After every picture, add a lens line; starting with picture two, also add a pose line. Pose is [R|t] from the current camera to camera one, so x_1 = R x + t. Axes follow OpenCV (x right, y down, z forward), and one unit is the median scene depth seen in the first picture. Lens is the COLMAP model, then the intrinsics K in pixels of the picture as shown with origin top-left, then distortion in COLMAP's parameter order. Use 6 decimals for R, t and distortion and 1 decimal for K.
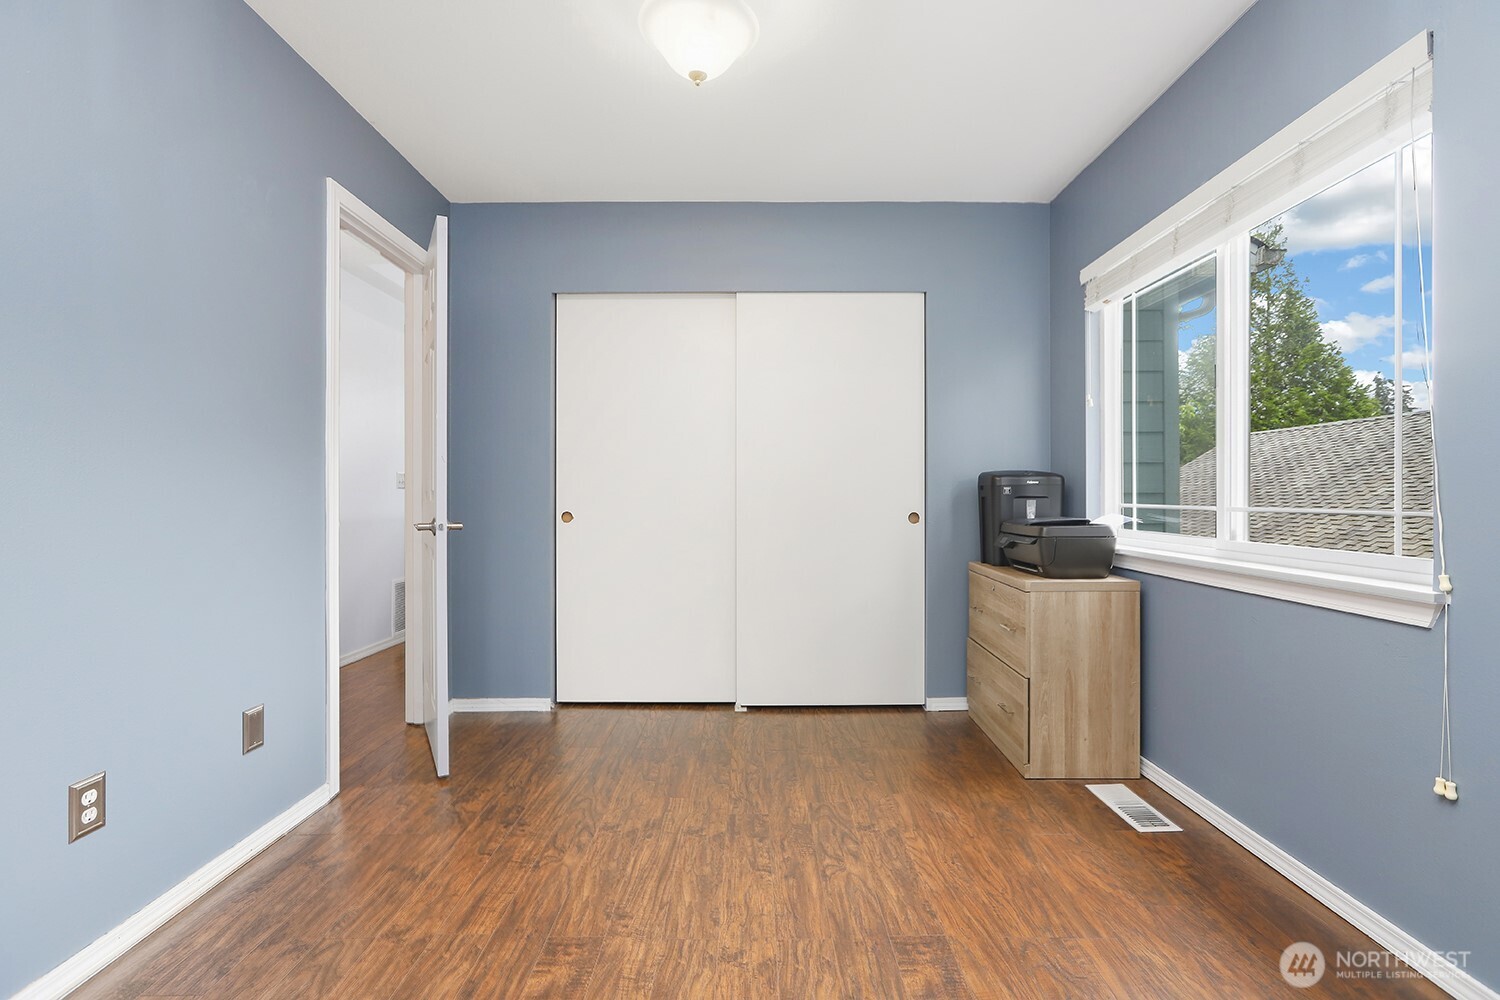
lens RADIAL K [[694.4, 0, 753.9], [0, 694.4, 502.7], [0, 0, 1]] dist [-0.013547, 0.007856]
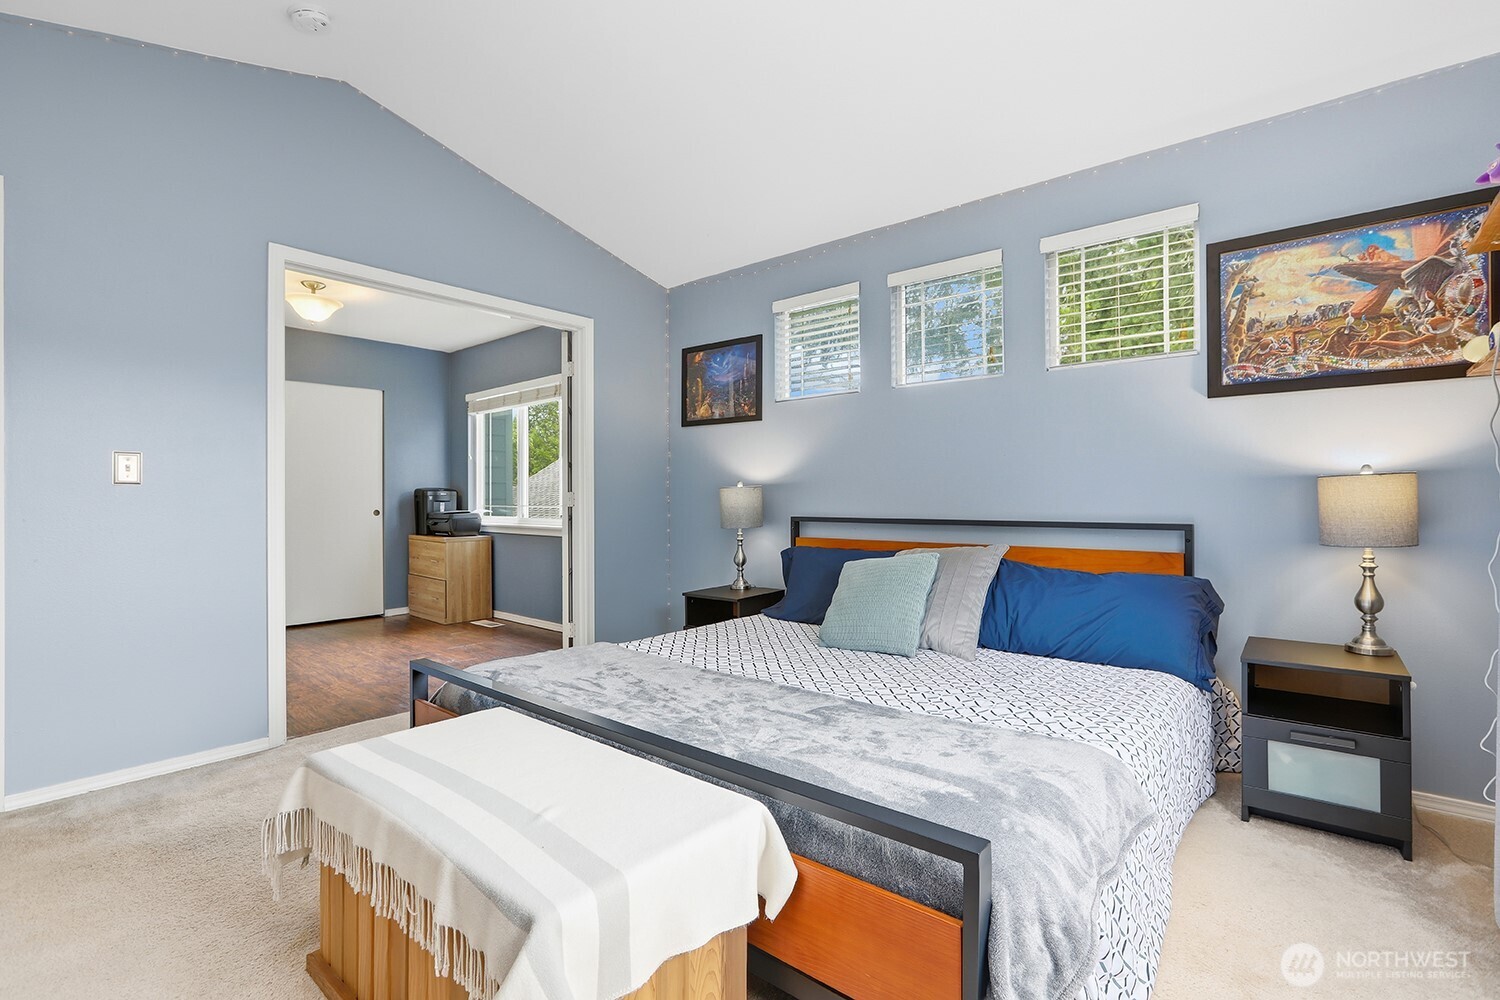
lens RADIAL K [[694.4, 0, 753.3], [0, 694.4, 495.7], [0, 0, 1]] dist [-0.013547, 0.007856]
pose [[0.656156, 0.004346, 0.754613, -0.569623], [0.006480, 0.999914, -0.011394, 0.005065], [-0.754598, 0.012366, 0.656071, -1.089609]]
